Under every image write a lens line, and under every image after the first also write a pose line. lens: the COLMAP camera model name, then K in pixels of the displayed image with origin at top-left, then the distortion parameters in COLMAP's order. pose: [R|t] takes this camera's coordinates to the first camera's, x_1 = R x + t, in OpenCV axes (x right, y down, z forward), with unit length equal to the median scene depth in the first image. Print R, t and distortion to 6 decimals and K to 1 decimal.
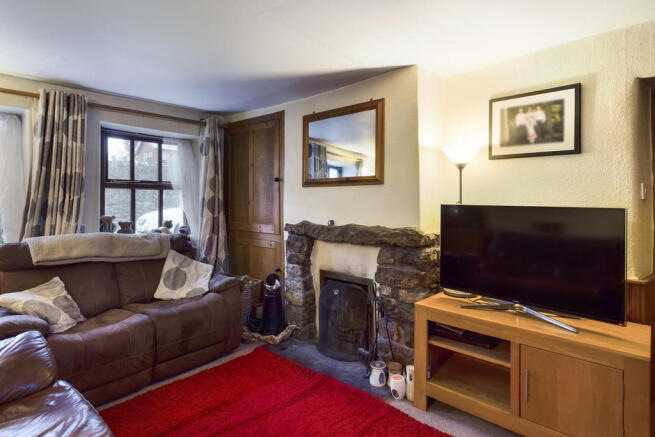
lens RADIAL K [[346.7, 0, 327.5], [0, 346.7, 200.2], [0, 0, 1]] dist [0.003474, 0.000637]
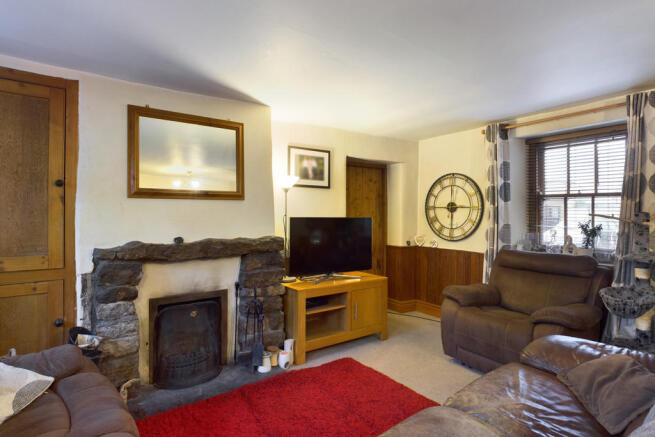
lens RADIAL K [[342.6, 0, 327.5], [0, 342.6, 213.9], [0, 0, 1]] dist [-0.001332, -0.000480]
pose [[0.214357, -0.004172, 0.976746, -0.901892], [0.002273, 0.999990, 0.003772, -0.004885], [-0.976753, 0.001412, 0.214365, 0.519945]]
